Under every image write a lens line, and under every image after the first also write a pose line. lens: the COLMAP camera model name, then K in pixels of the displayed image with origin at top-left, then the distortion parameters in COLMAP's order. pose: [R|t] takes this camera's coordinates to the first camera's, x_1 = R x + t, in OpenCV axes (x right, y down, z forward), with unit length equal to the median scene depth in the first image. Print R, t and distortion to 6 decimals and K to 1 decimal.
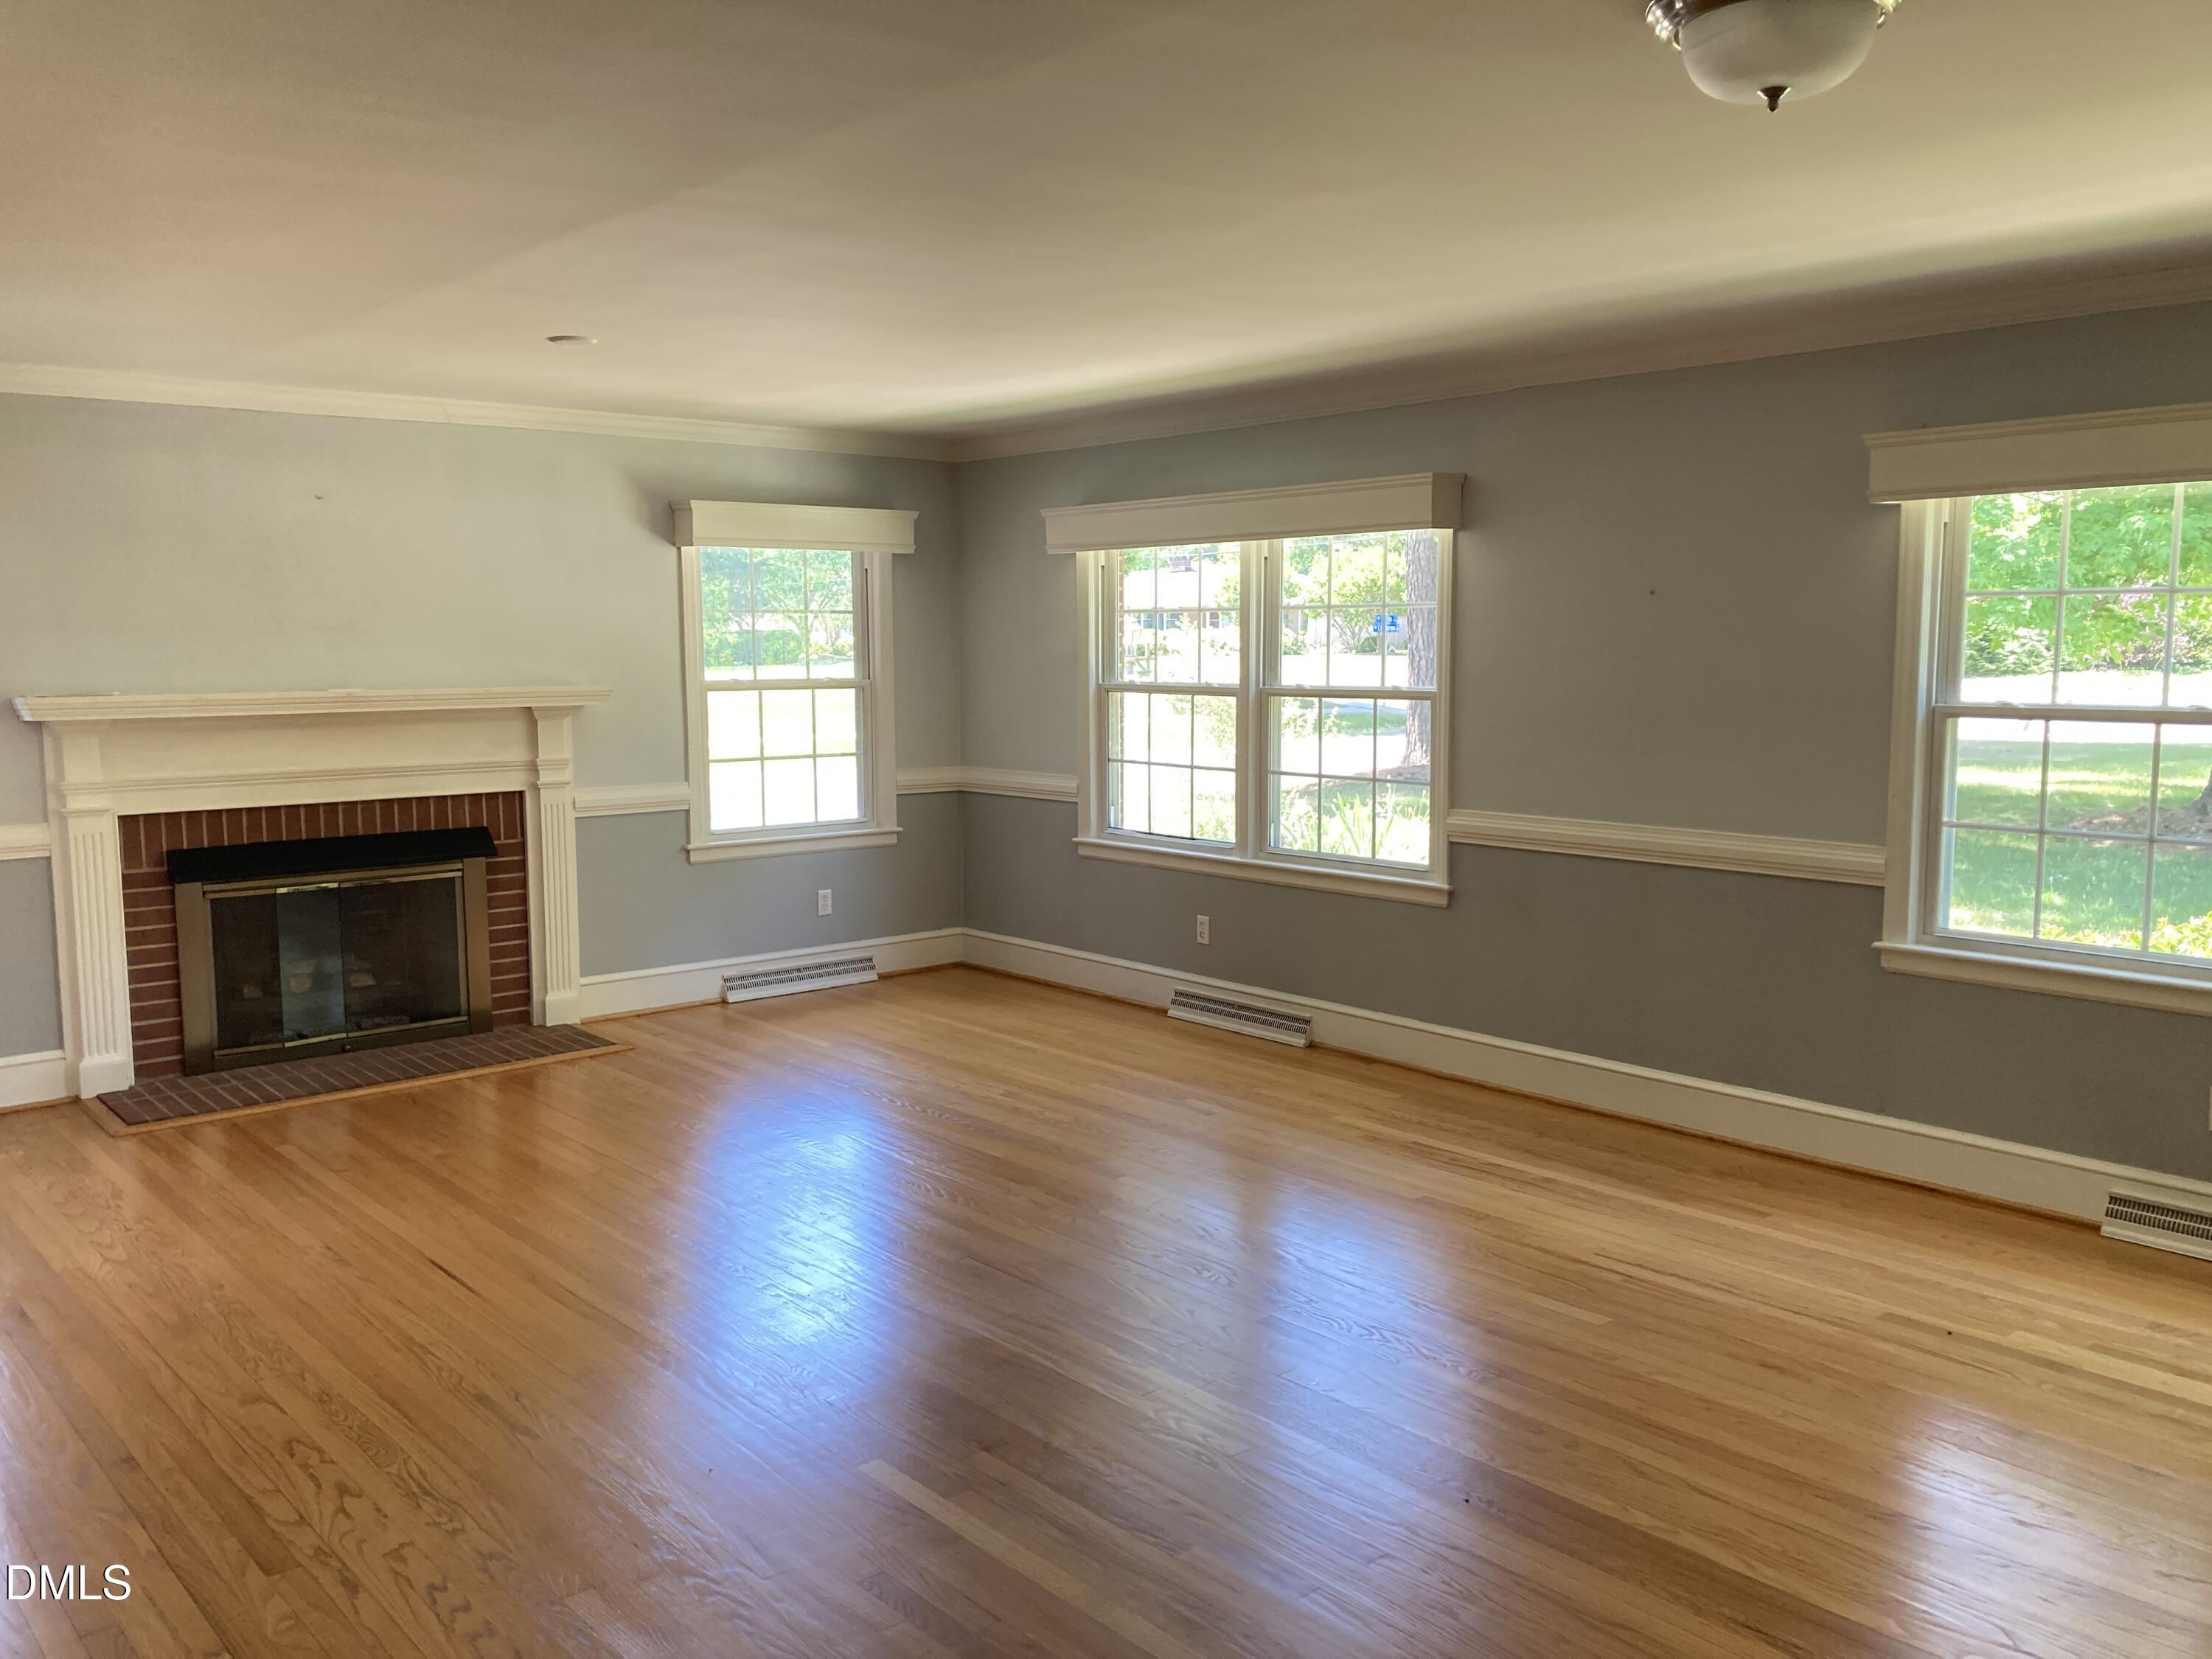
lens RADIAL K [[1790.9, 0, 1061.2], [0, 1790.9, 842.0], [0, 0, 1]] dist [0.006137, 0.006766]
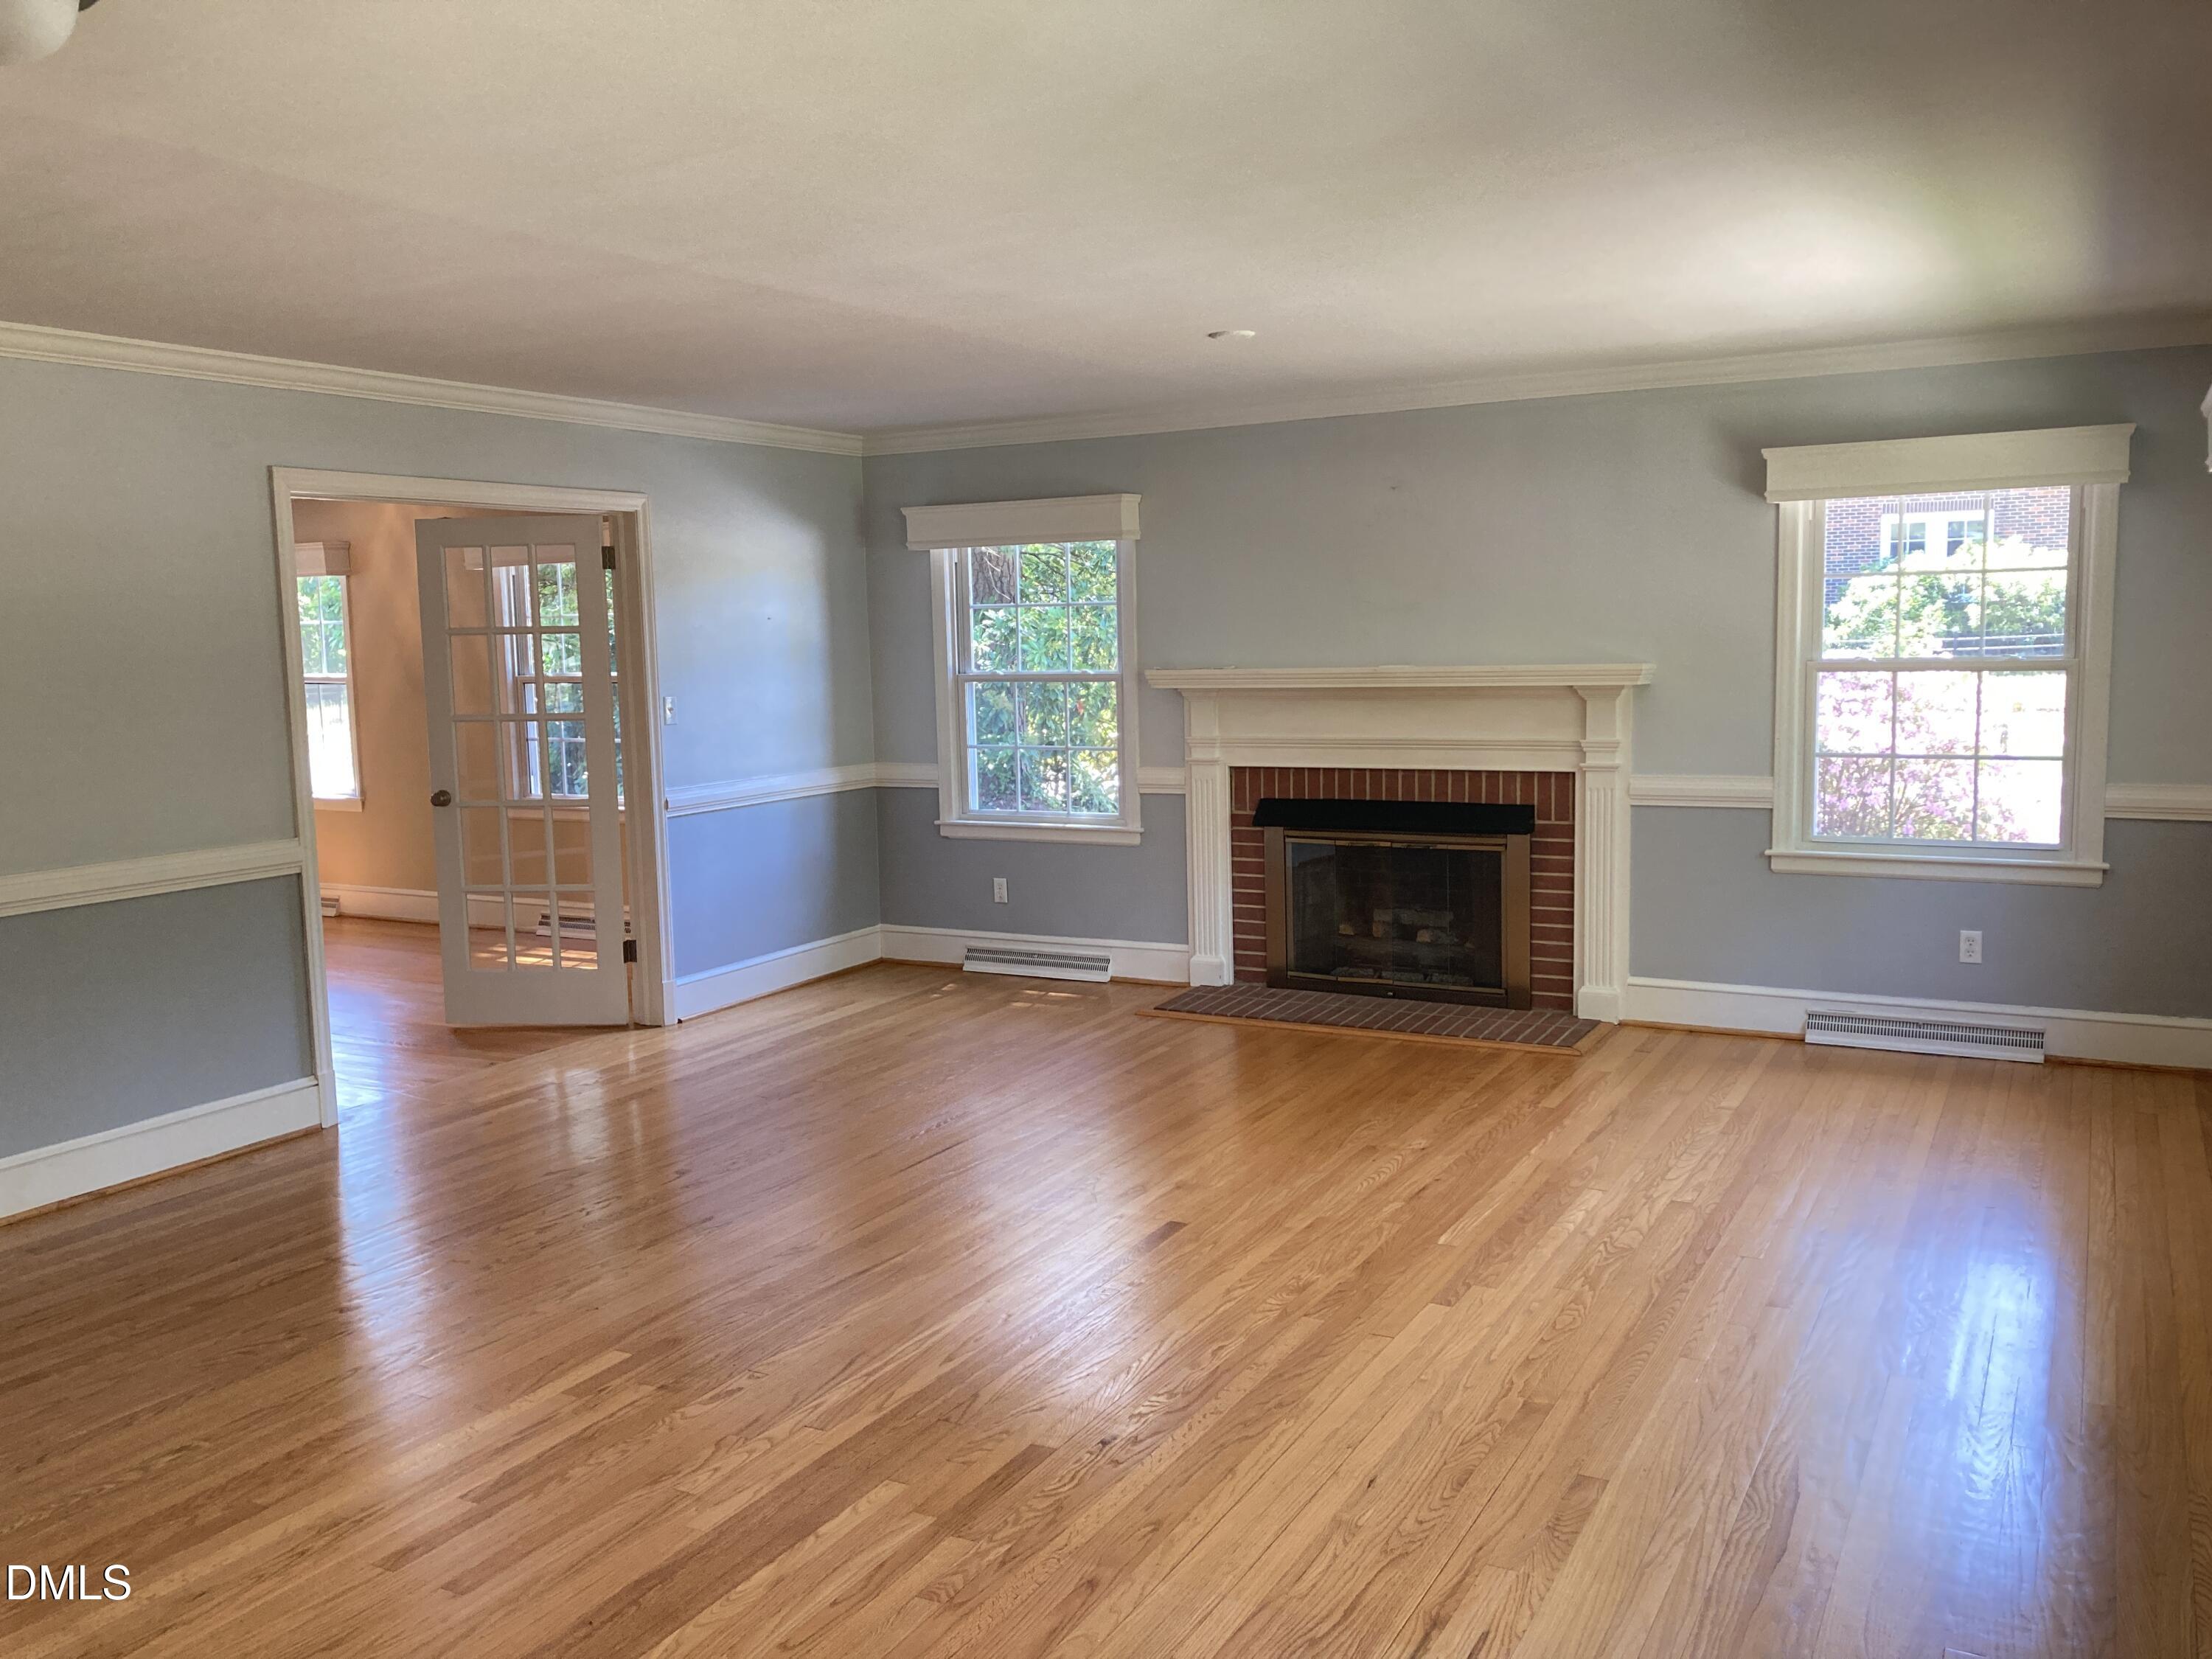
lens RADIAL K [[1801.2, 0, 1094.1], [0, 1801.2, 831.3], [0, 0, 1]] dist [0.006655, 0.001370]
pose [[0.331345, 0.104165, -0.937742, 0.533084], [-0.081248, 0.993345, 0.081634, -0.055553], [0.940005, 0.049140, 0.337603, 0.430911]]
